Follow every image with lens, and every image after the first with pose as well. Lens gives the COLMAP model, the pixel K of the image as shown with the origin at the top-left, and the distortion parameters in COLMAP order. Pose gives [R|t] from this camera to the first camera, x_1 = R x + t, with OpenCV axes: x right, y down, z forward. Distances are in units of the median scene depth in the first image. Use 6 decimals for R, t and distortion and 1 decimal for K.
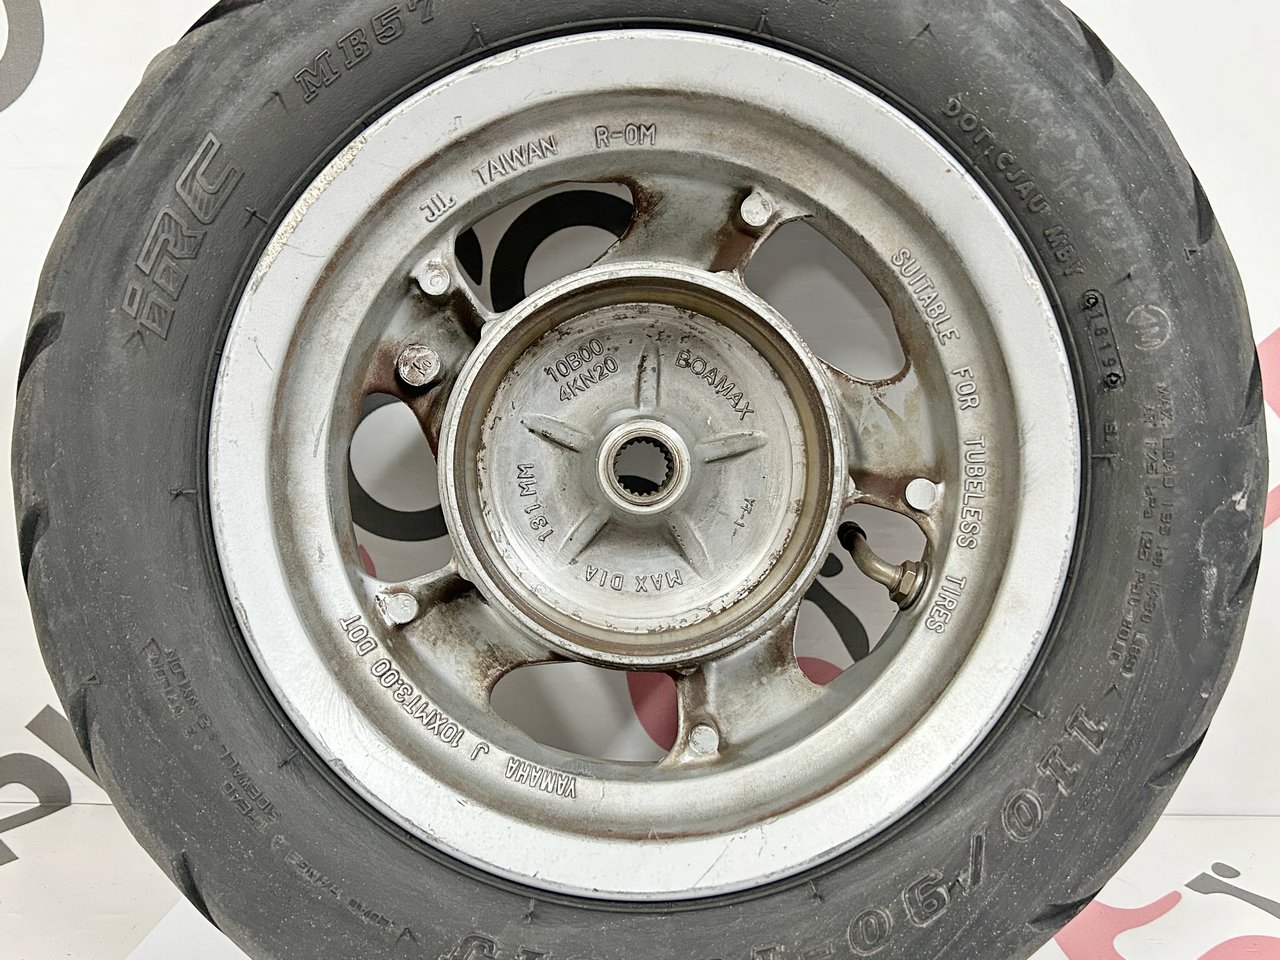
lens RADIAL K [[1229.5, 0, 642.7], [0, 1229.5, 492.9], [0, 0, 1]] dist [-0.037200, 0.000000]
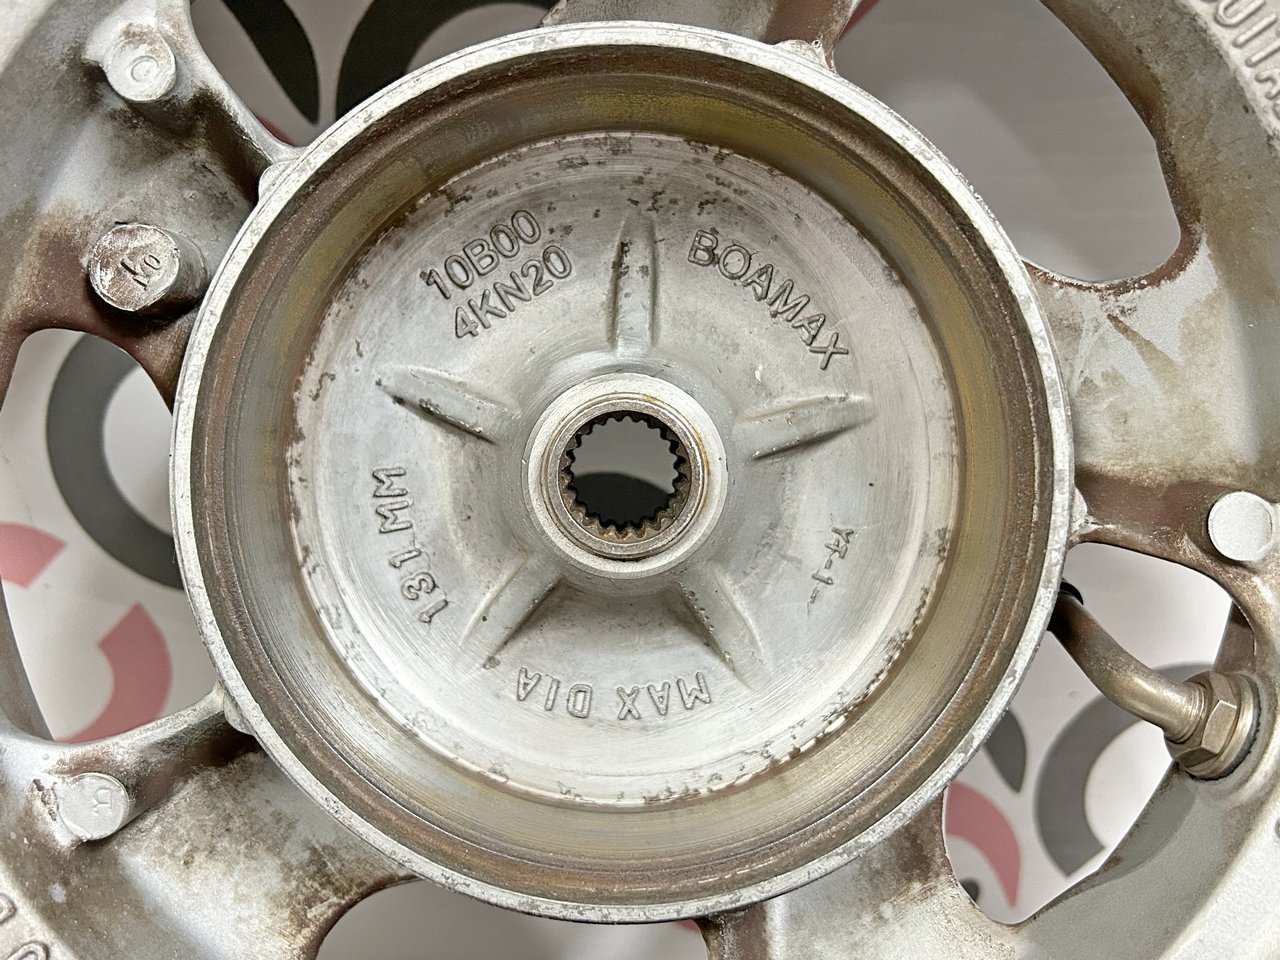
lens RADIAL K [[1229.5, 0, 640.9], [0, 1229.5, 475.0], [0, 0, 1]] dist [-0.037200, 0.000000]
pose [[0.999772, -0.020979, -0.004015, 0.008037], [0.021078, 0.999428, 0.026430, -0.032476], [0.003458, -0.026508, 0.999643, 0.521995]]
